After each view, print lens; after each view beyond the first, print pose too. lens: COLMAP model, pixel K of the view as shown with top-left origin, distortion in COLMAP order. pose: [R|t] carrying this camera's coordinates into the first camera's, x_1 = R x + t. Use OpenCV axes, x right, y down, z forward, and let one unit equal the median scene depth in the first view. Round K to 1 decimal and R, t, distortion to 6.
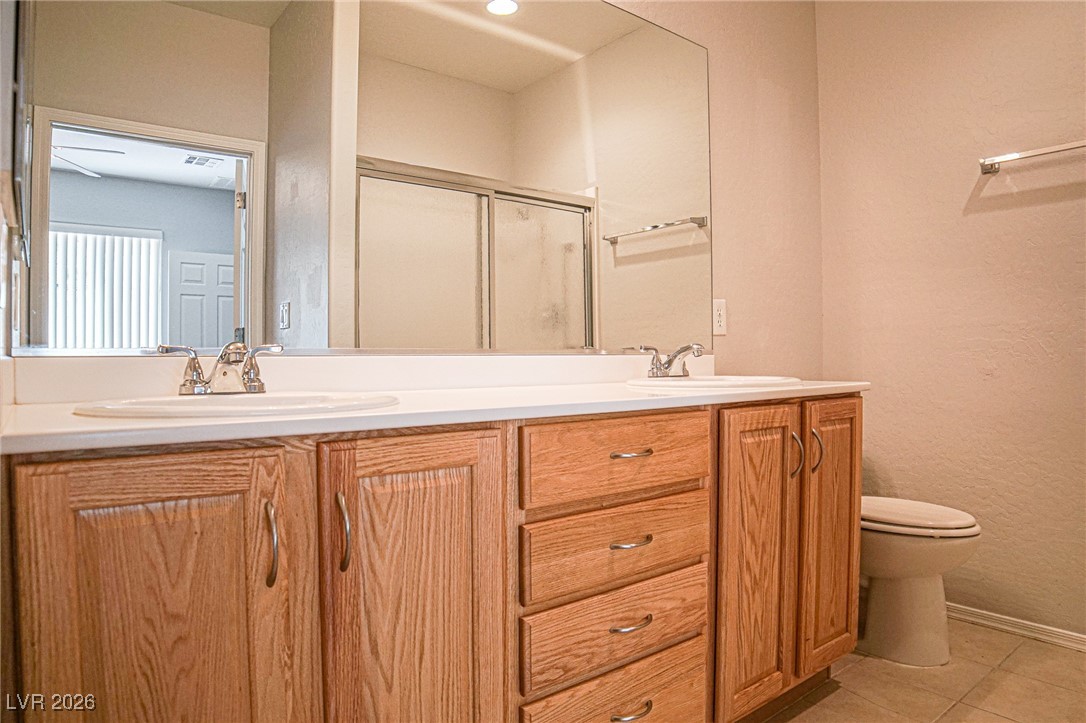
lens RADIAL K [[672.1, 0, 543.1], [0, 672.1, 360.8], [0, 0, 1]] dist [-0.104033, 0.011380]
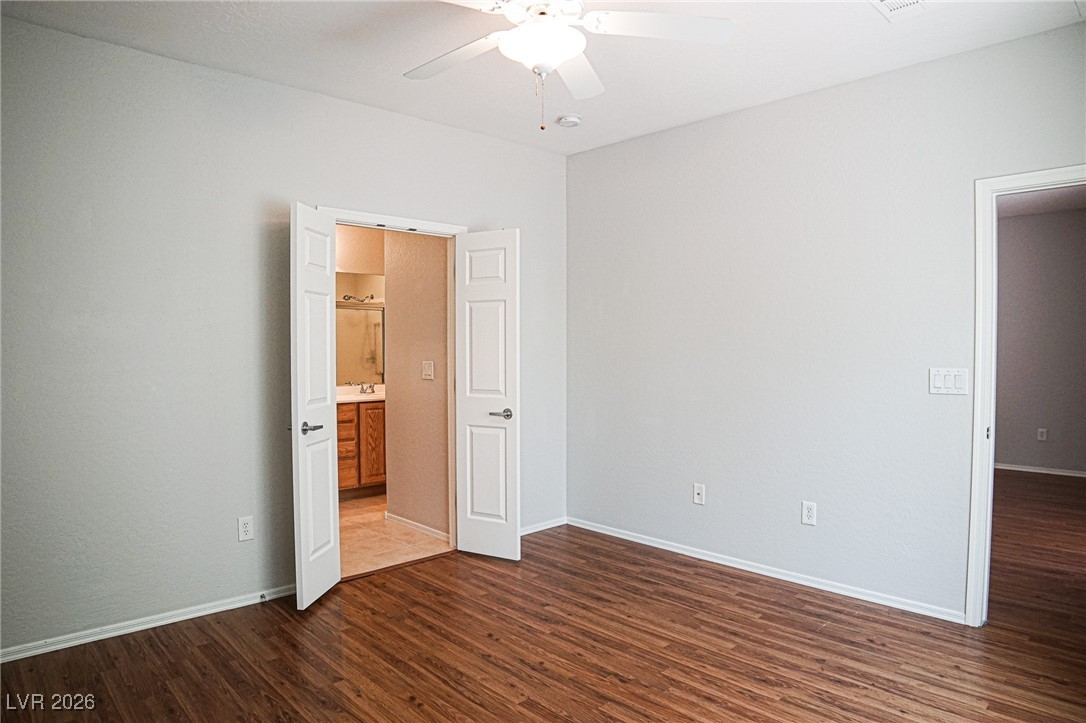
lens RADIAL K [[672.1, 0, 542.5], [0, 672.1, 359.7], [0, 0, 1]] dist [-0.104033, 0.011380]
pose [[0.995321, 0.002862, 0.096583, 0.971931], [-0.003950, 0.999931, 0.011076, -0.239834], [-0.096544, -0.011406, 0.995263, -3.102216]]
